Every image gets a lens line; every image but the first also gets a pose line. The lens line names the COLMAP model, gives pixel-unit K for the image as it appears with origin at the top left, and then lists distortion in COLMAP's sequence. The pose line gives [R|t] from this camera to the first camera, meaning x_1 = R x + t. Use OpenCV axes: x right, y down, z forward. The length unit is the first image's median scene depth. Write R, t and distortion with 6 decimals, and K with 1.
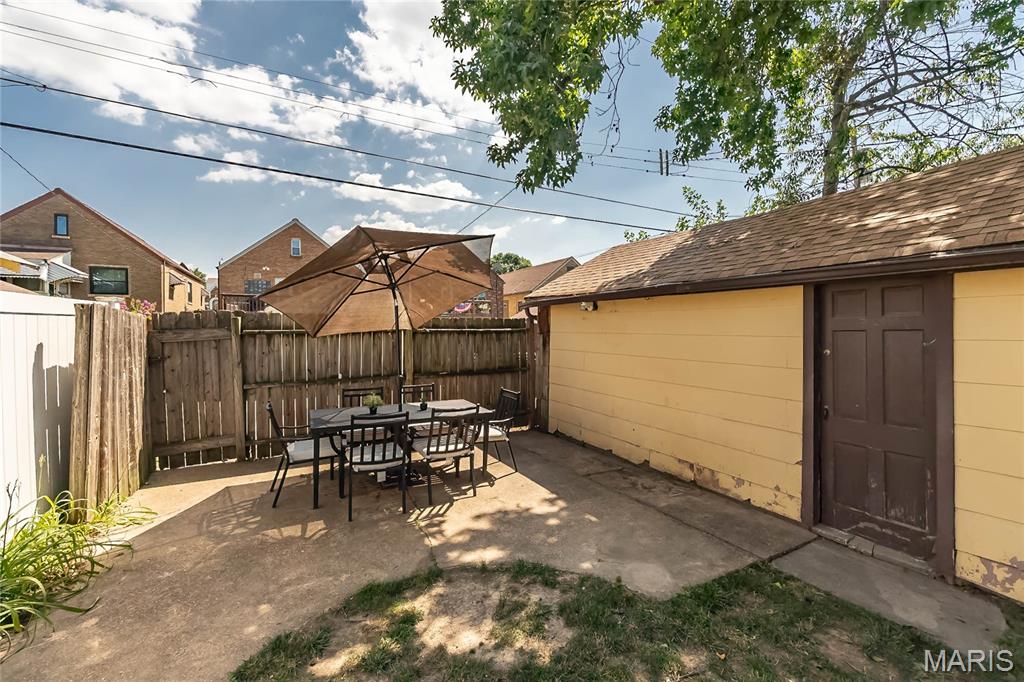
lens RADIAL K [[426.0, 0, 510.8], [0, 426.0, 332.2], [0, 0, 1]] dist [0.001961, 0.000110]
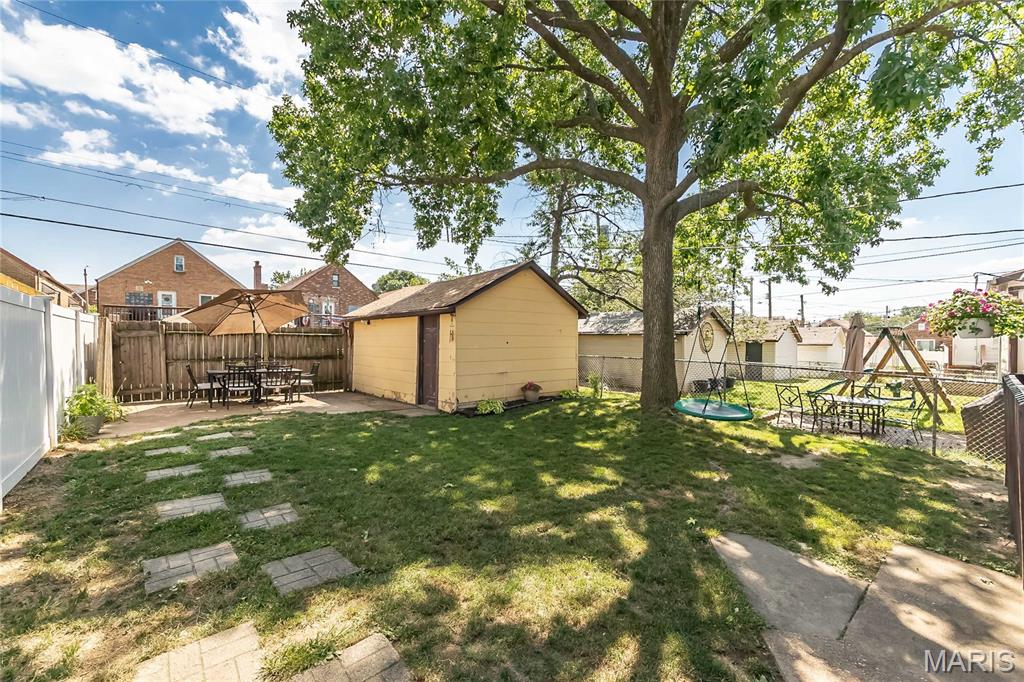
lens RADIAL K [[399.6, 0, 509.2], [0, 399.6, 367.9], [0, 0, 1]] dist [0.000442, -0.000230]
pose [[0.970188, 0.000497, 0.242353, 0.309975], [-0.014313, 0.998370, 0.055251, 0.027416], [-0.241931, -0.057073, 0.968613, -0.799741]]
